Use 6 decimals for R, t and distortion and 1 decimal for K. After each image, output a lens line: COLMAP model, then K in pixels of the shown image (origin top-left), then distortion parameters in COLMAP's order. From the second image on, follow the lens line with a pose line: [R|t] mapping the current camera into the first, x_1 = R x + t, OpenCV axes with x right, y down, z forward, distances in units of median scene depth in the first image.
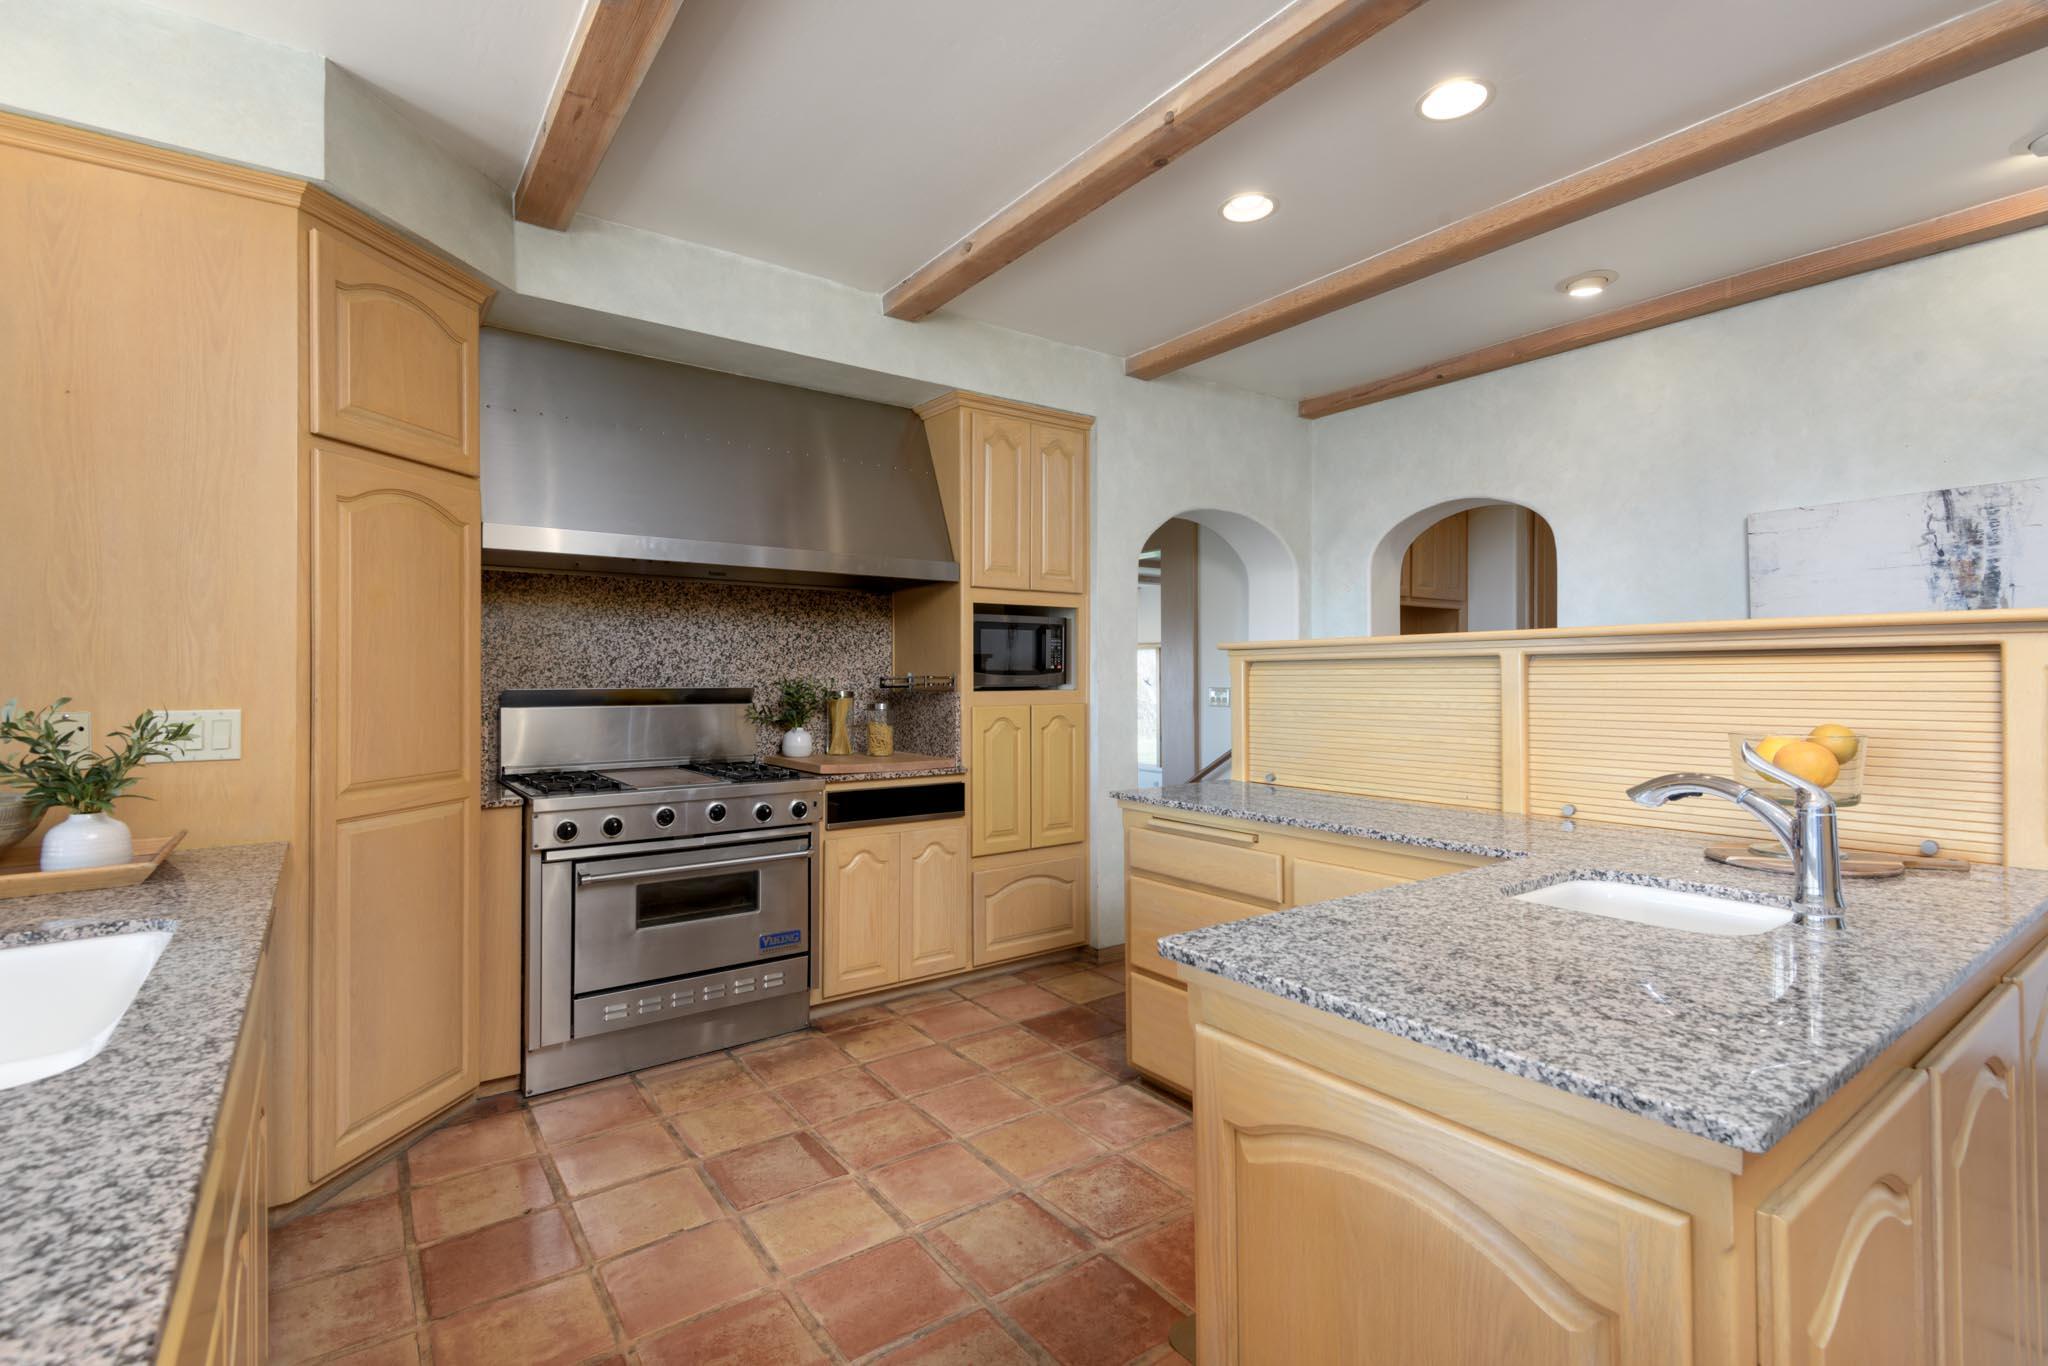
lens RADIAL K [[938.4, 0, 1040.5], [0, 938.4, 674.9], [0, 0, 1]] dist [0.004278, 0.000068]
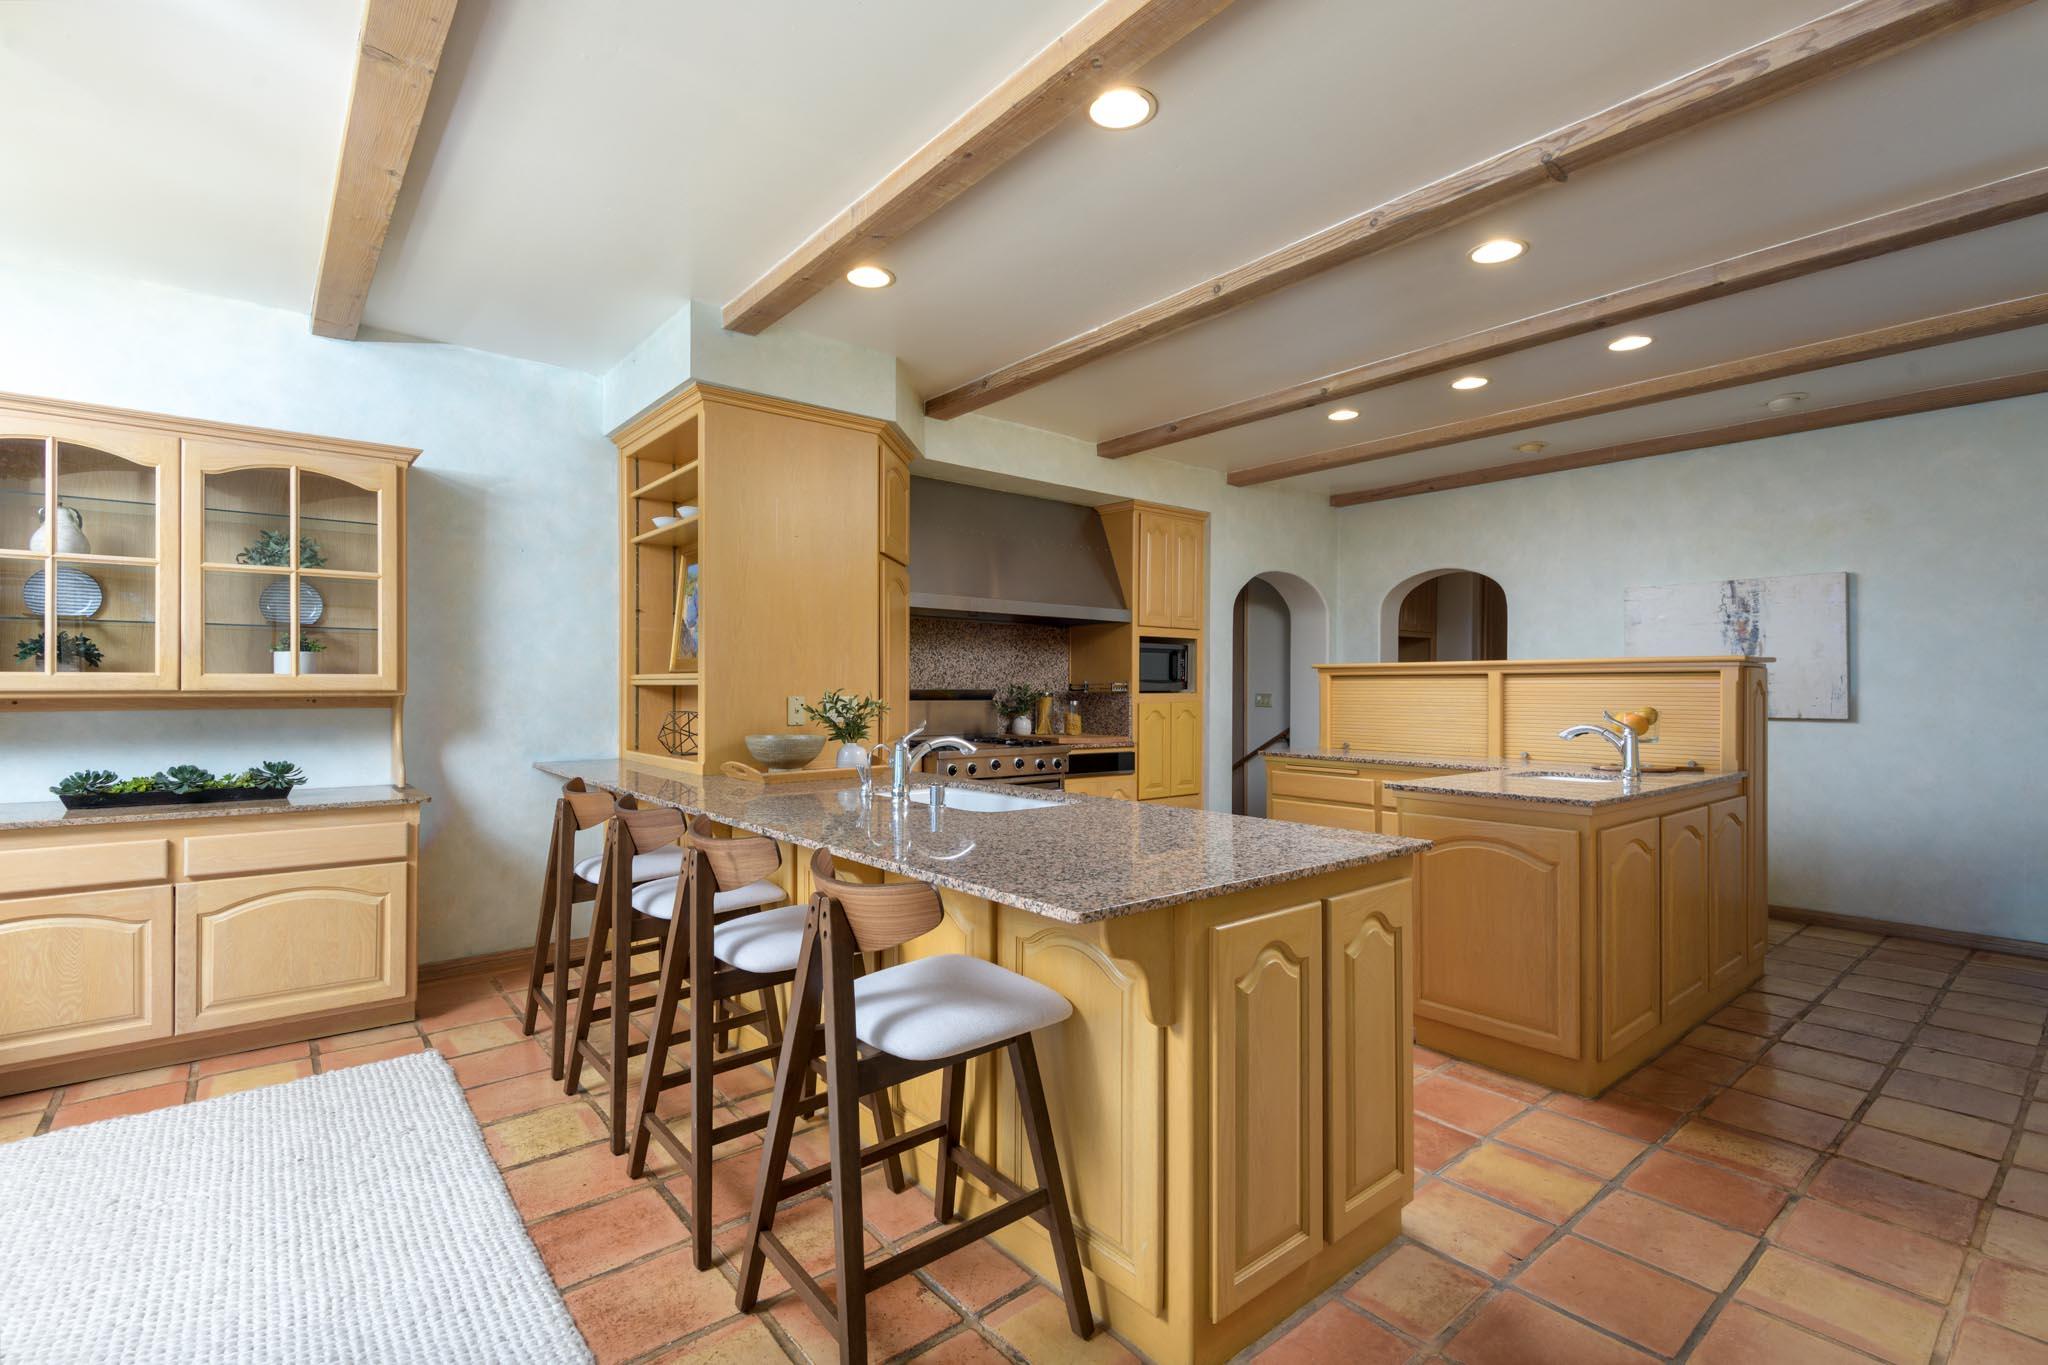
lens RADIAL K [[938.4, 0, 1004.5], [0, 938.4, 686.3], [0, 0, 1]] dist [0.004278, 0.000068]
pose [[0.999191, 0.007313, 0.039553, -0.354521], [-0.007342, 0.999973, 0.000586, 0.006806], [-0.039547, -0.000876, 0.999217, -0.538800]]
